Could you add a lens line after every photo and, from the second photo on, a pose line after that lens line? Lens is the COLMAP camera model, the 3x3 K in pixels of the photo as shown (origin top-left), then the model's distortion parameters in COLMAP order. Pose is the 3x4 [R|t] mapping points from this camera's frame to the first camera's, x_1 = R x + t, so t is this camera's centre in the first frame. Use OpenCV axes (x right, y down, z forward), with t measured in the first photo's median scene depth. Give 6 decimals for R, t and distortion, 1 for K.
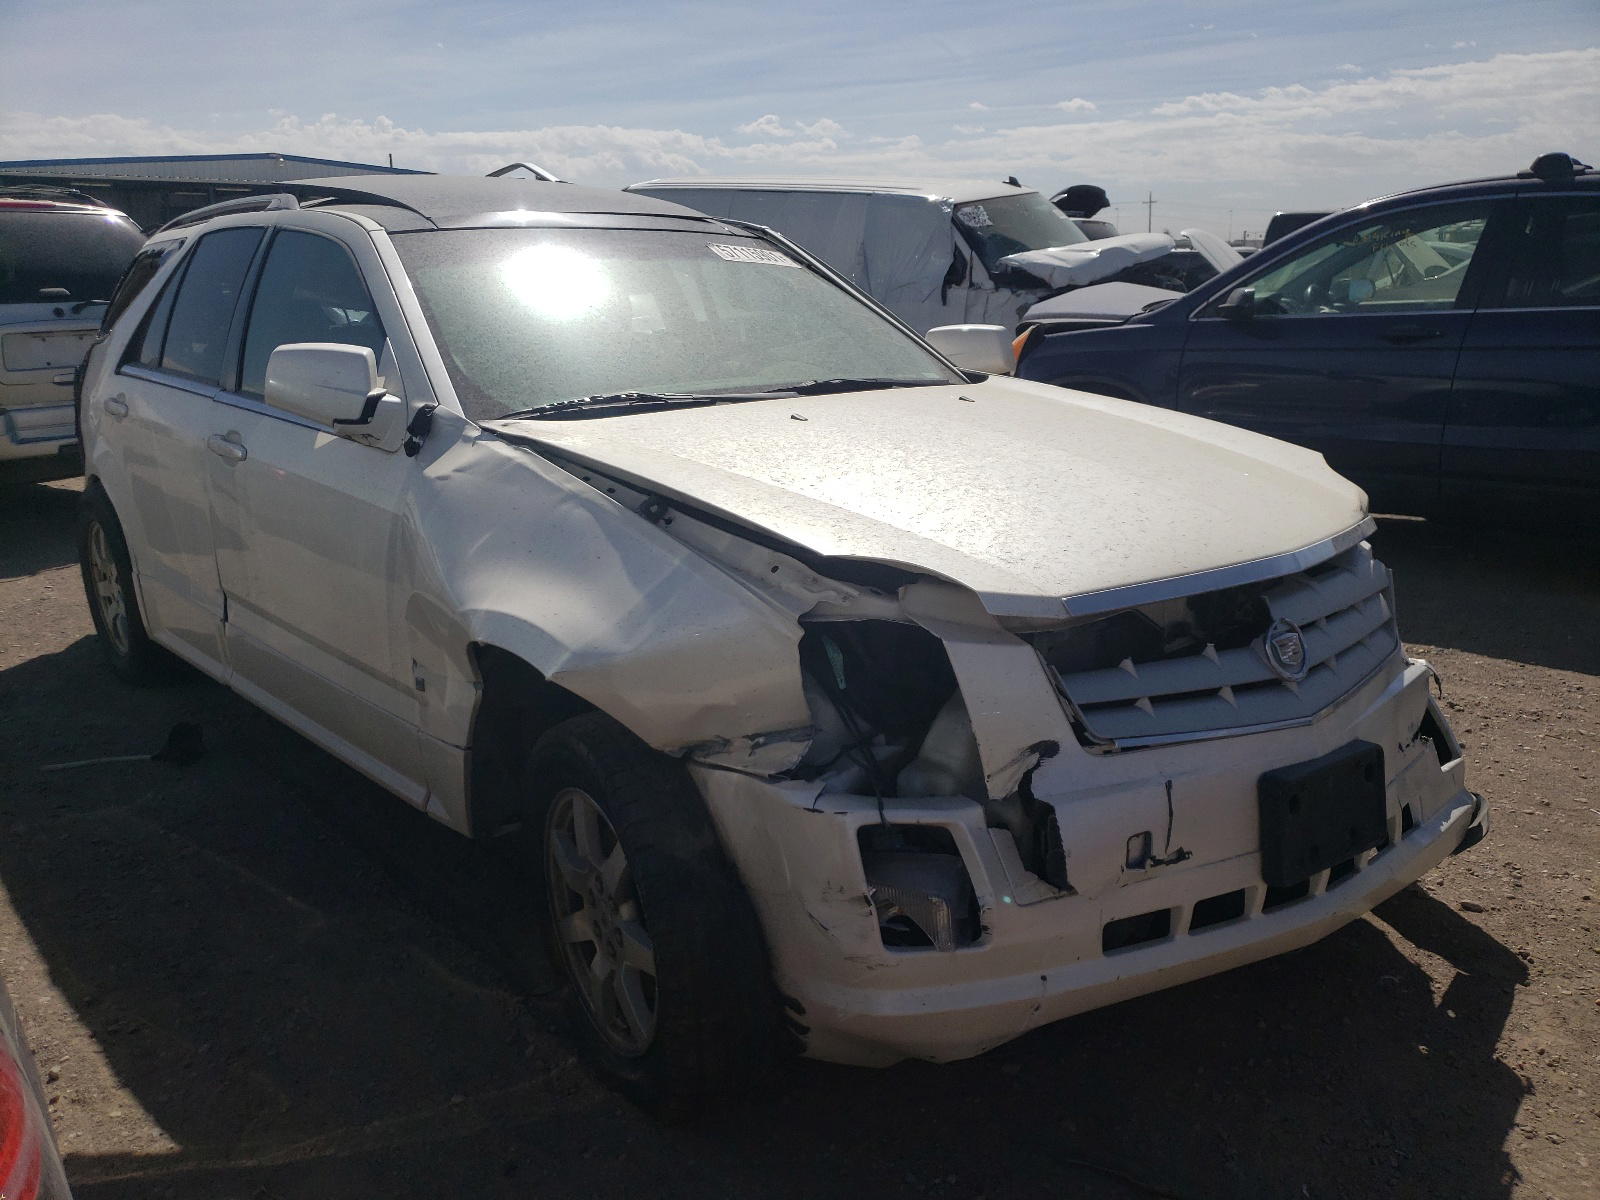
lens RADIAL K [[1277.7, 0, 799.5], [0, 1277.7, 592.5], [0, 0, 1]] dist [0.084865, -0.086369]
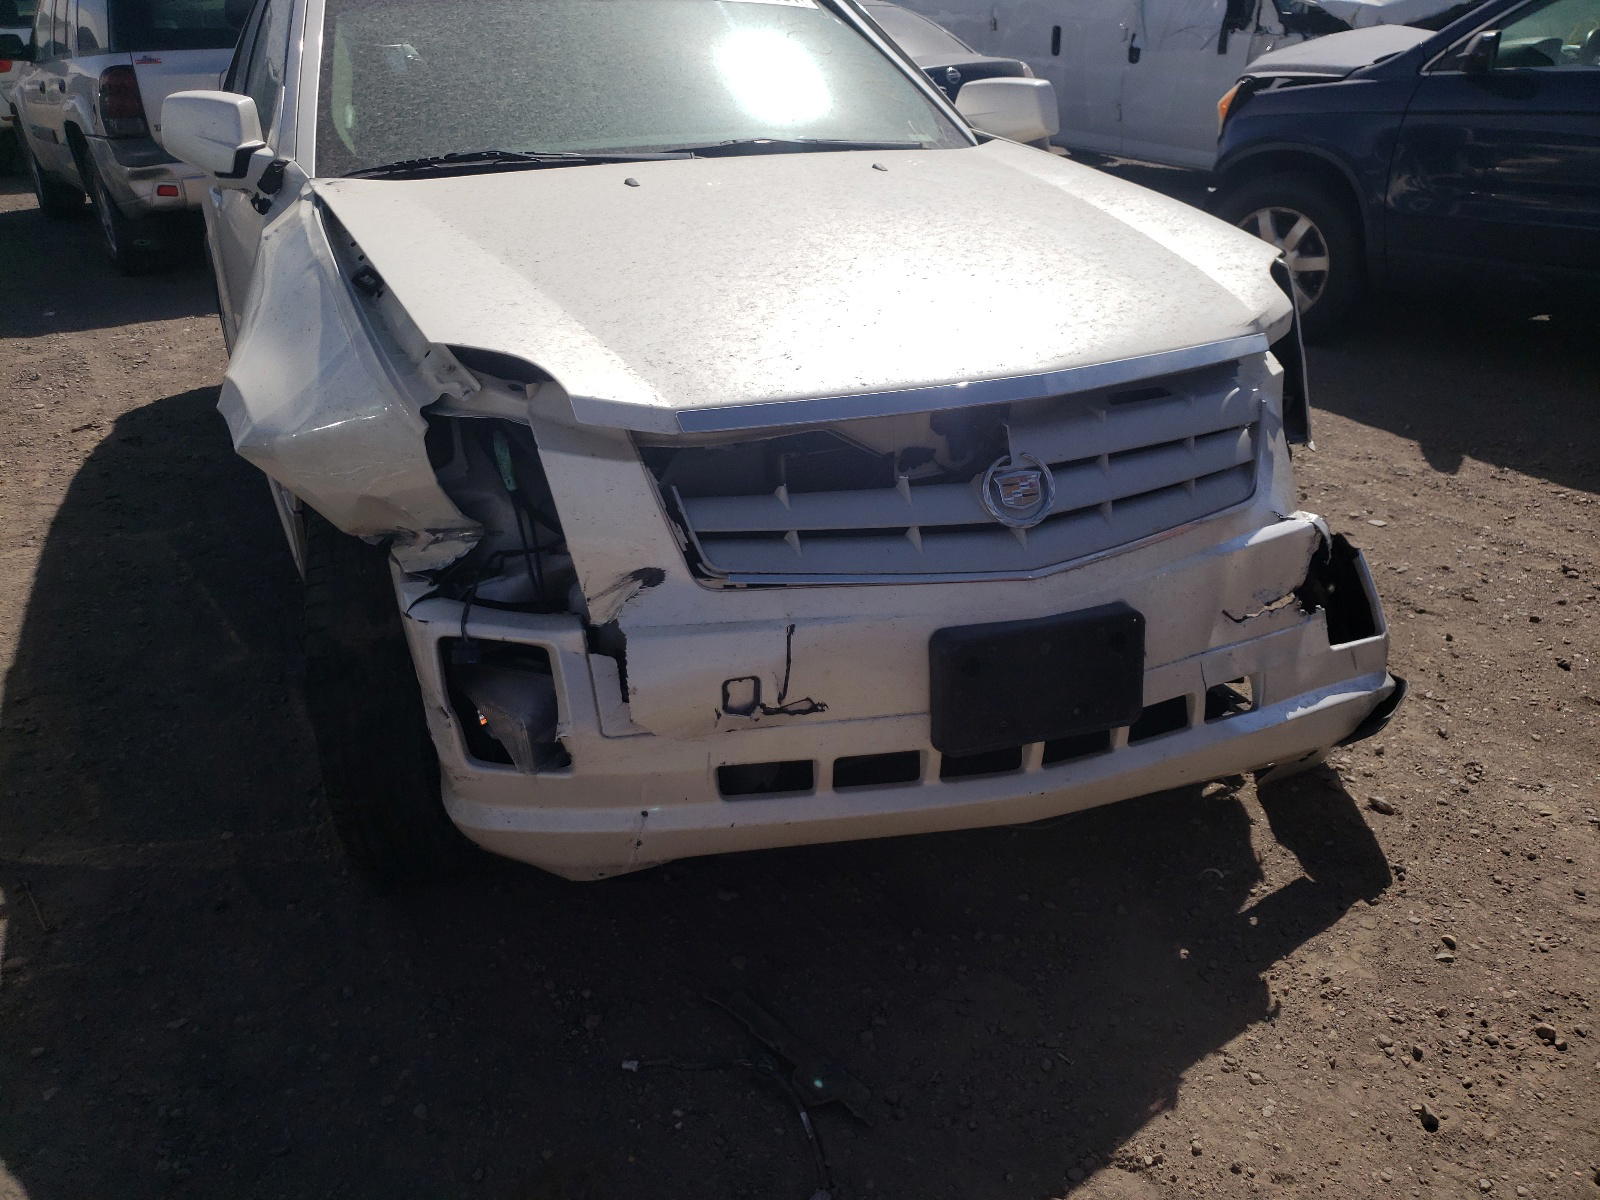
lens RADIAL K [[1277.7, 0, 797.7], [0, 1277.7, 594.8], [0, 0, 1]] dist [0.084865, -0.086369]
pose [[0.960212, 0.111259, -0.256153, 0.499195], [-0.064944, 0.981030, 0.182656, -0.035958], [0.271616, -0.158753, 0.949222, 0.157199]]
